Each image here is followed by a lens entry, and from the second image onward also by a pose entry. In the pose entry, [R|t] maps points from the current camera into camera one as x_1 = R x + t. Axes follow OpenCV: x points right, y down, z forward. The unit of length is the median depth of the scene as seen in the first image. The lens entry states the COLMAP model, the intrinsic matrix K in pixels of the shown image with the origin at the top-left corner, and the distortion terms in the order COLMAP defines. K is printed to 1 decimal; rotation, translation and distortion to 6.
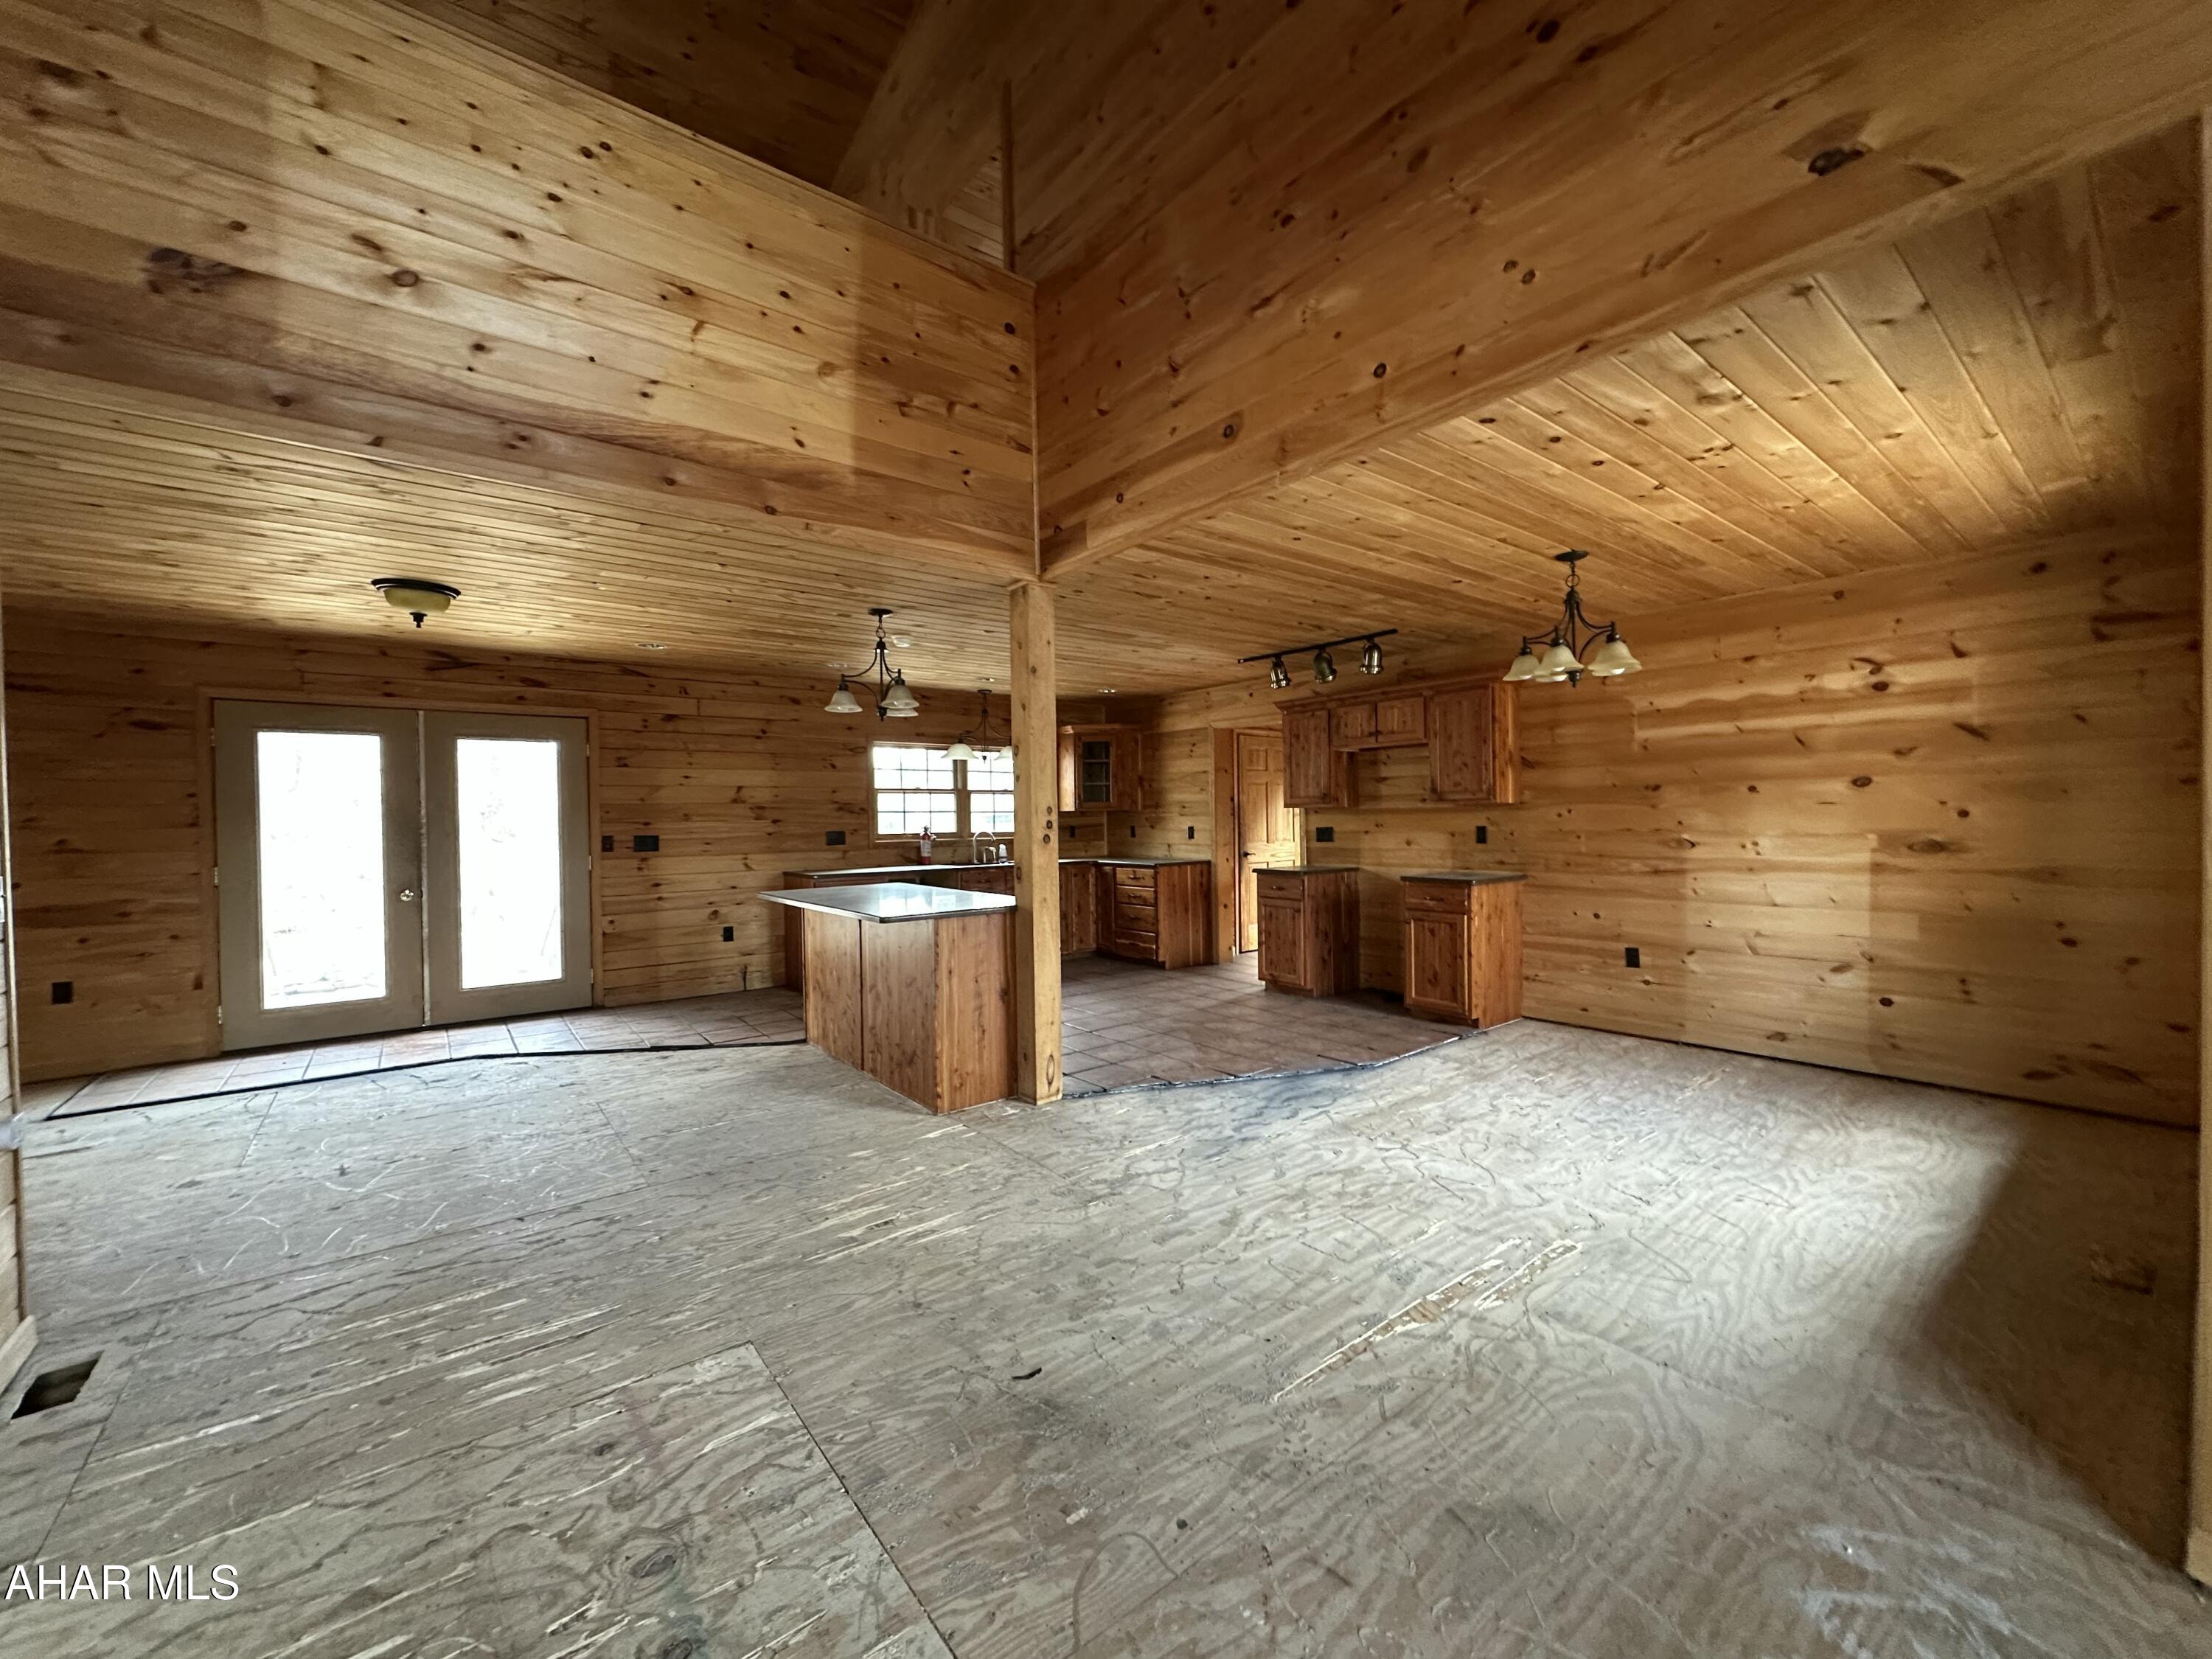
lens RADIAL K [[878.7, 0, 1102.8], [0, 878.7, 827.8], [0, 0, 1]] dist [-0.002339, 0.000285]
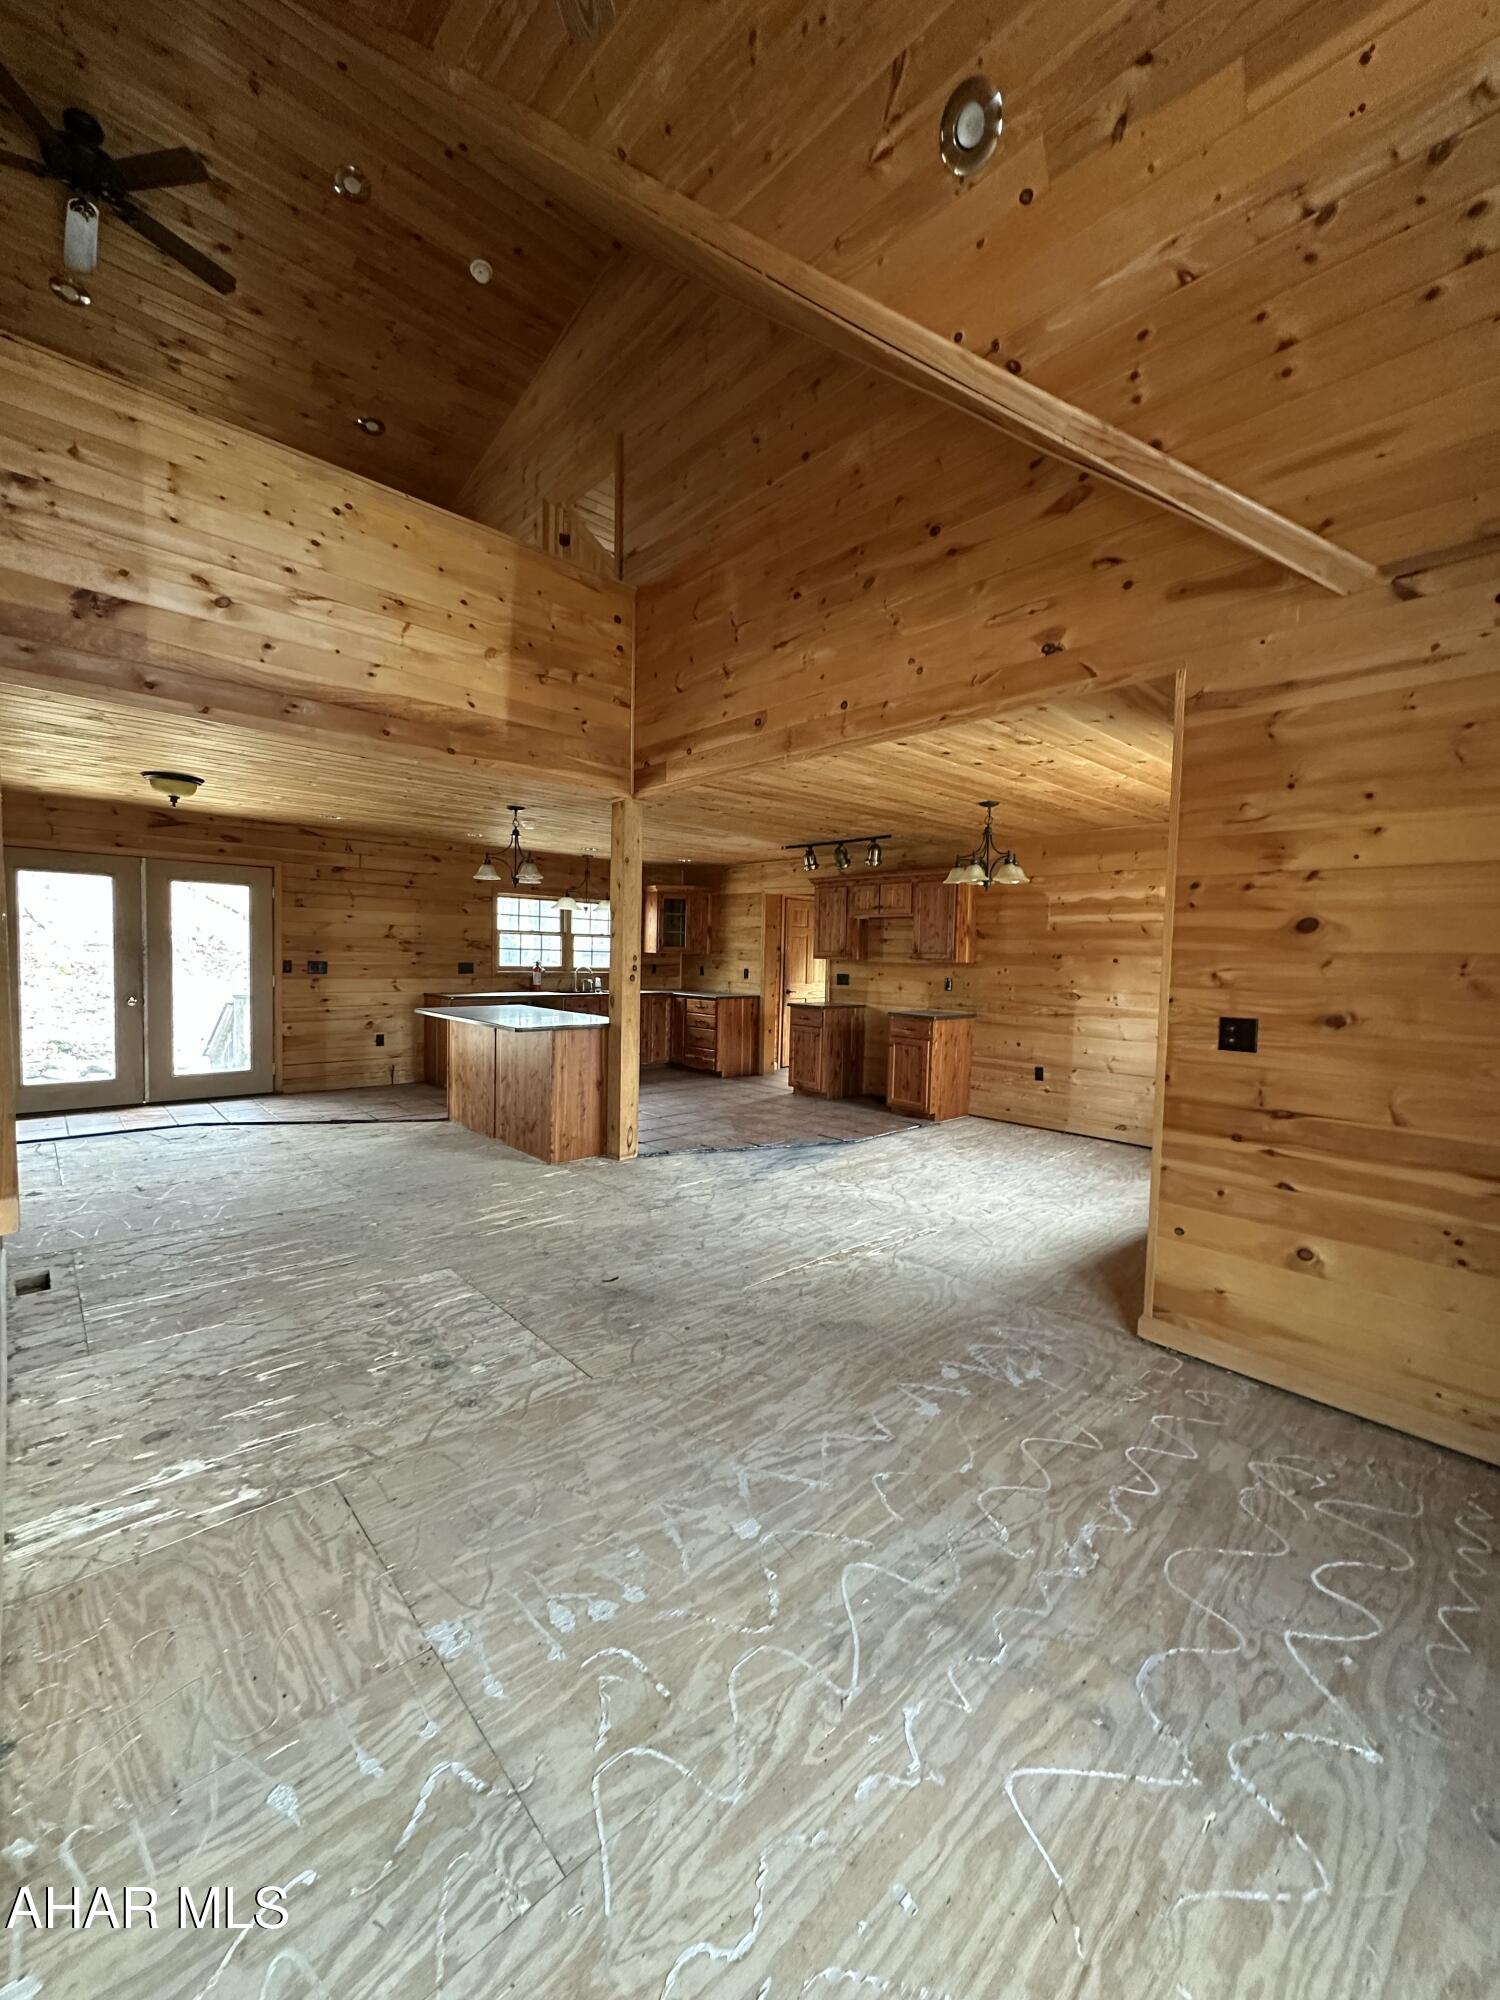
lens RADIAL K [[794.5, 0, 750.5], [0, 794.5, 996.8], [0, 0, 1]] dist [-0.002339, 0.000285]
pose [[0.996021, 0.034588, 0.082137, 0.017983], [-0.038101, 0.998408, 0.041590, -0.013794], [-0.080568, -0.044554, 0.995753, -0.241878]]
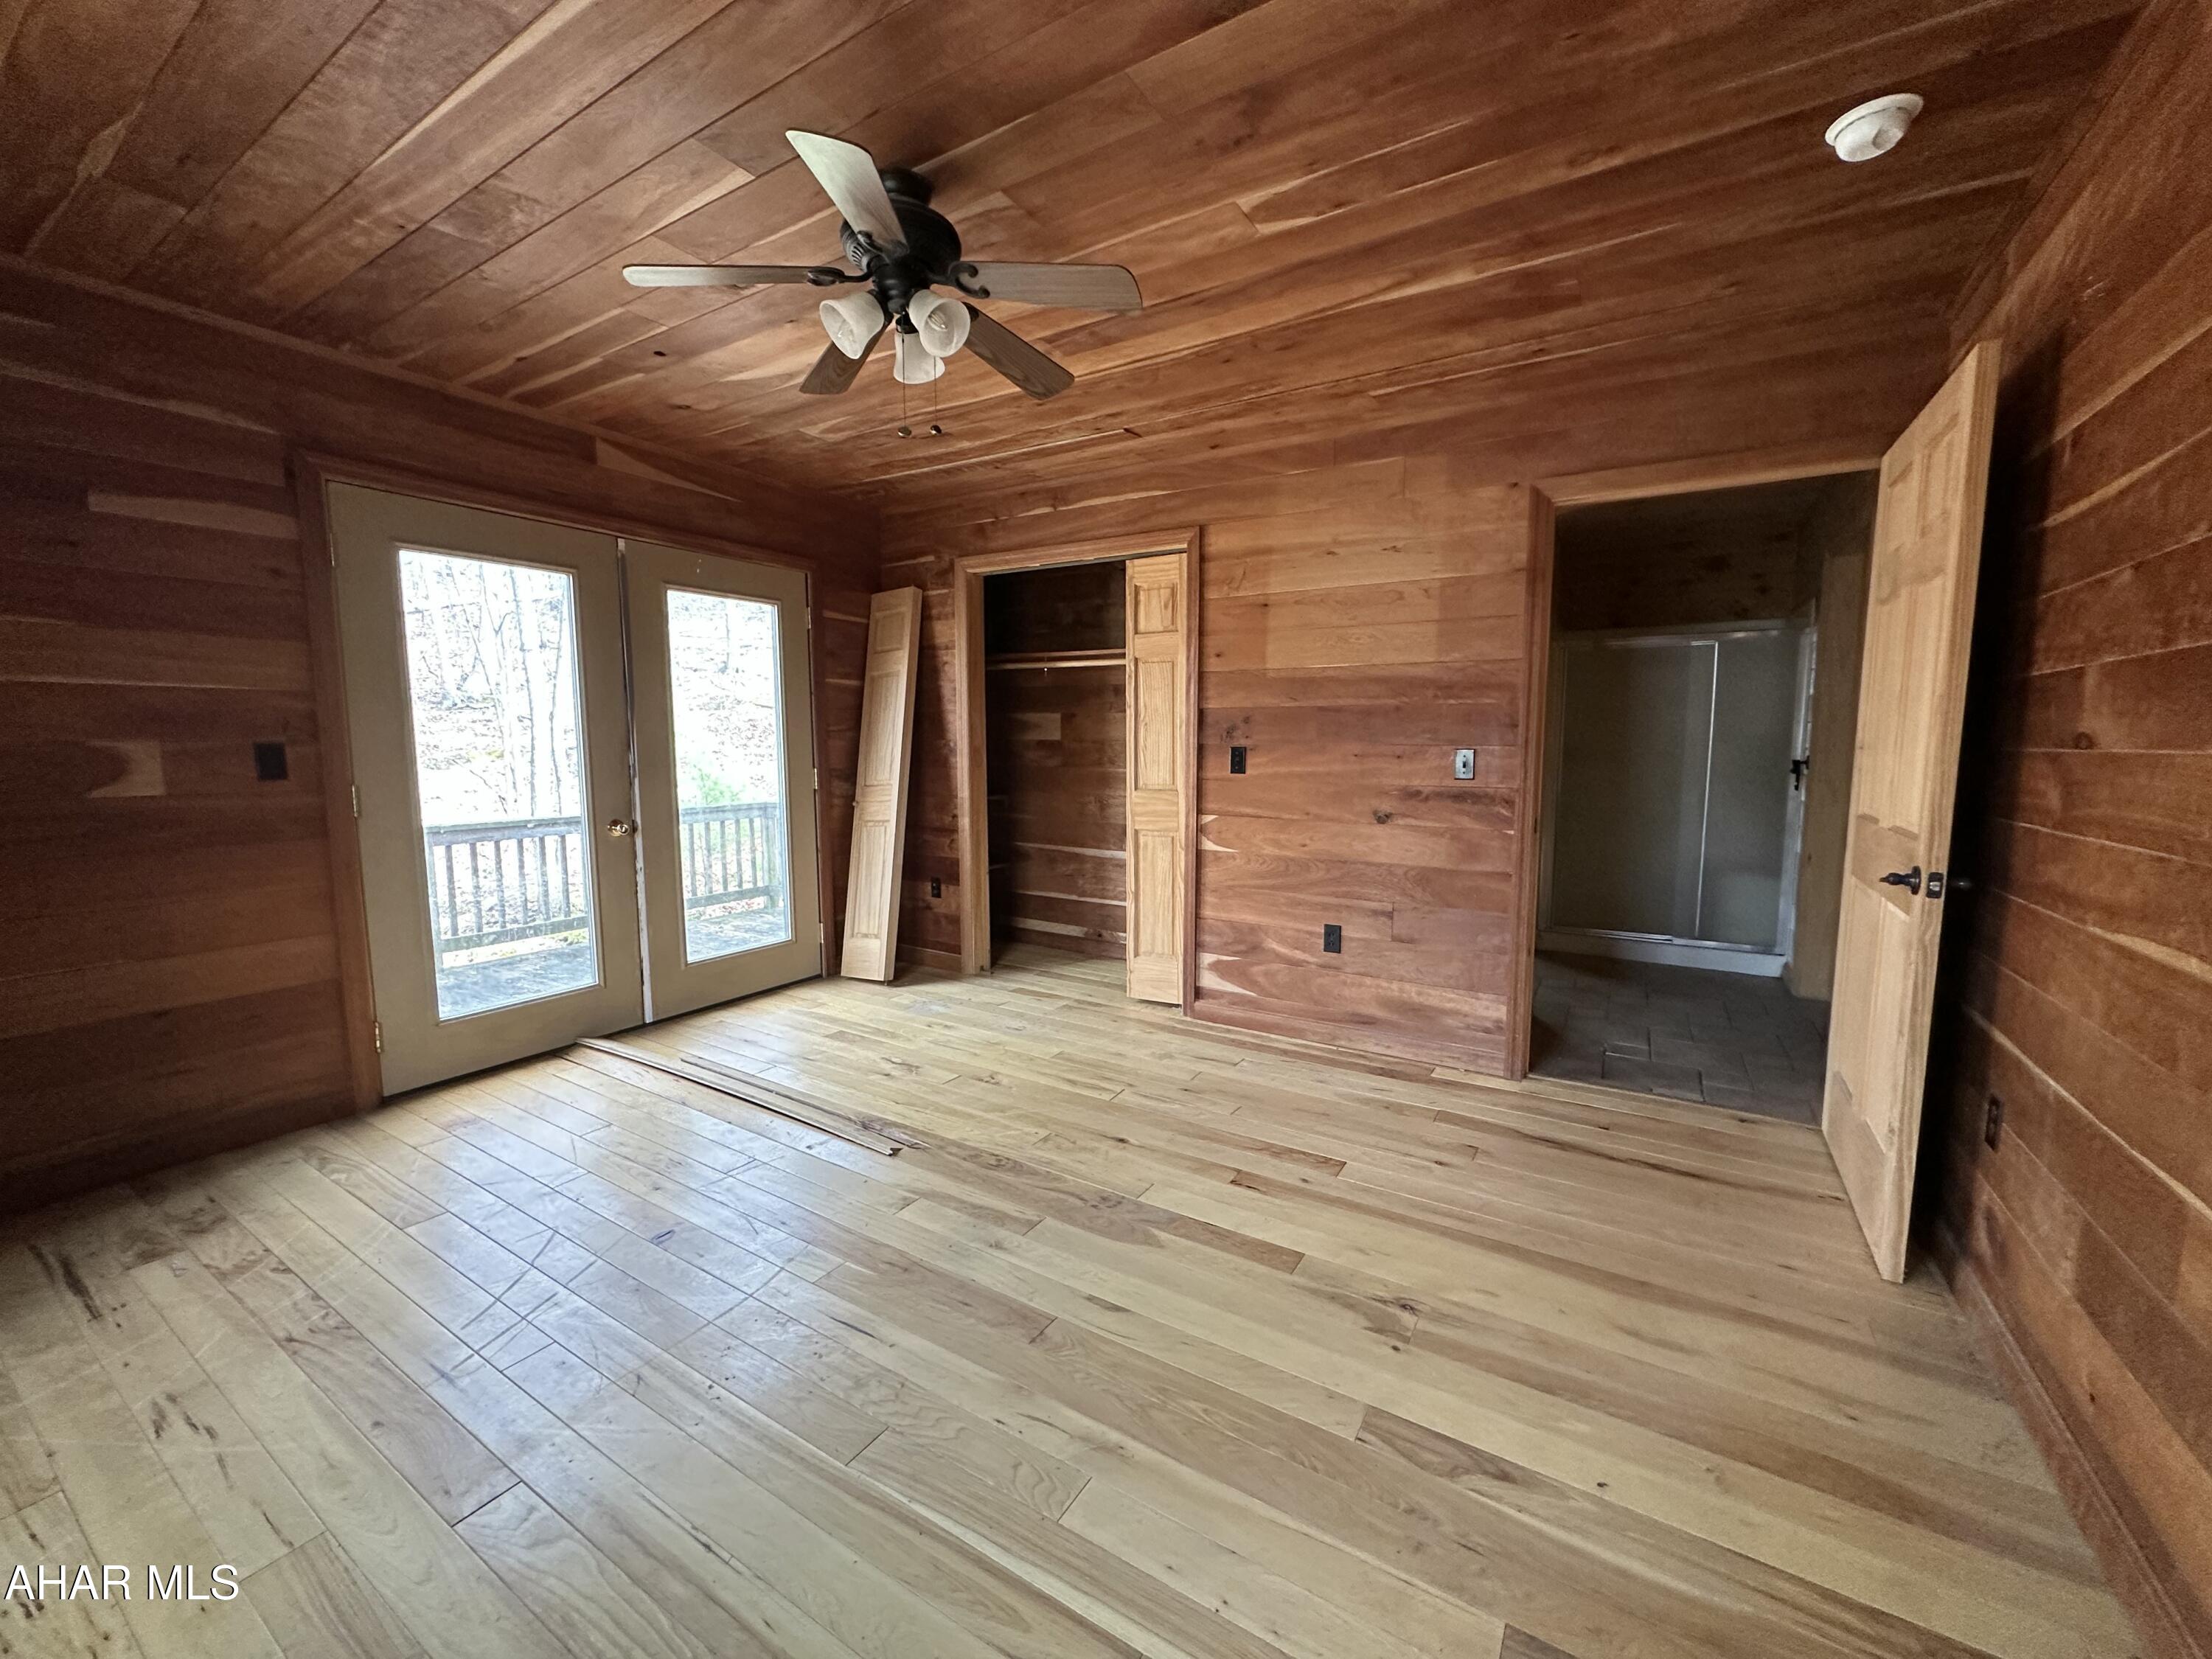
lens RADIAL K [[878.7, 0, 1102.8], [0, 878.7, 827.8], [0, 0, 1]] dist [-0.002339, 0.000285]
pose [[0.940340, -0.023666, 0.339412, -0.694355], [-0.008995, 0.995500, 0.094333, 0.012294], [-0.340118, -0.091758, 0.935896, 0.276245]]
